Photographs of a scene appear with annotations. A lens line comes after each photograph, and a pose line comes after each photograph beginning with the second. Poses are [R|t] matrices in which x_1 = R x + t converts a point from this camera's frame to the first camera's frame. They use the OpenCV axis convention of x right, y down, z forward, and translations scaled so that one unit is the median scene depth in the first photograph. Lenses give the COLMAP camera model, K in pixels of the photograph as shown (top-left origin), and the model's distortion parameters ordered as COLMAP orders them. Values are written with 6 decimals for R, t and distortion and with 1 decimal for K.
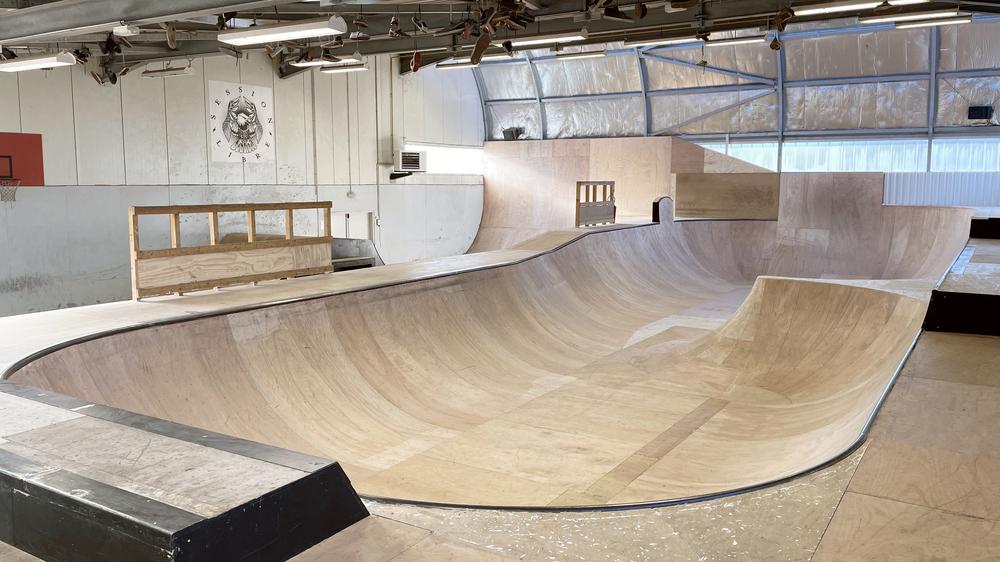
lens RADIAL K [[768.7, 0, 519.3], [0, 768.7, 266.0], [0, 0, 1]] dist [0.104268, -0.149615]
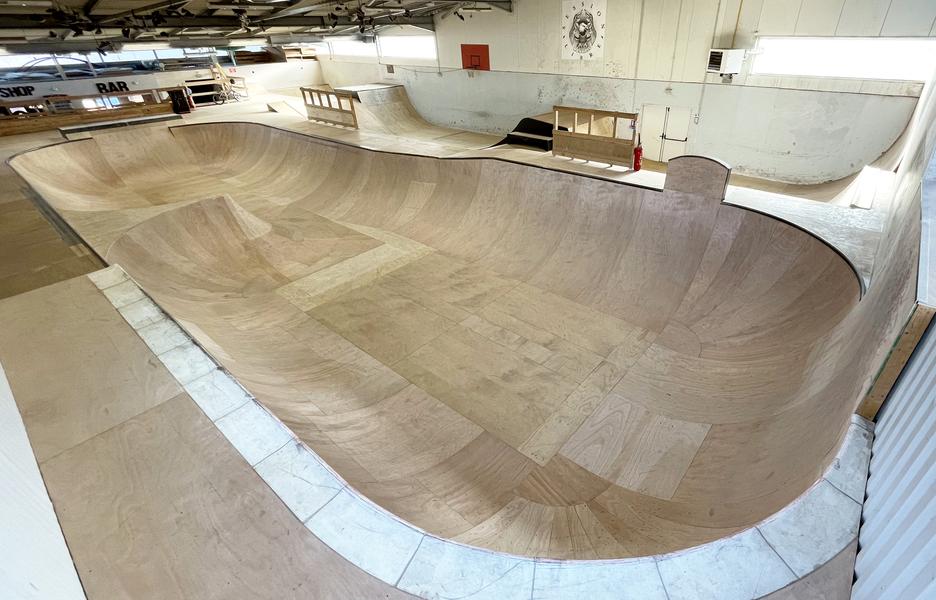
lens RADIAL K [[441.6, 0, 539.2], [0, 441.6, 310.0], [0, 0, 1]] dist [-0.004524, -0.000612]
pose [[-0.108524, 0.541872, -0.833425, 0.585270], [-0.098551, 0.828382, 0.551426, -0.174467], [0.989197, 0.141978, -0.036497, 0.905519]]
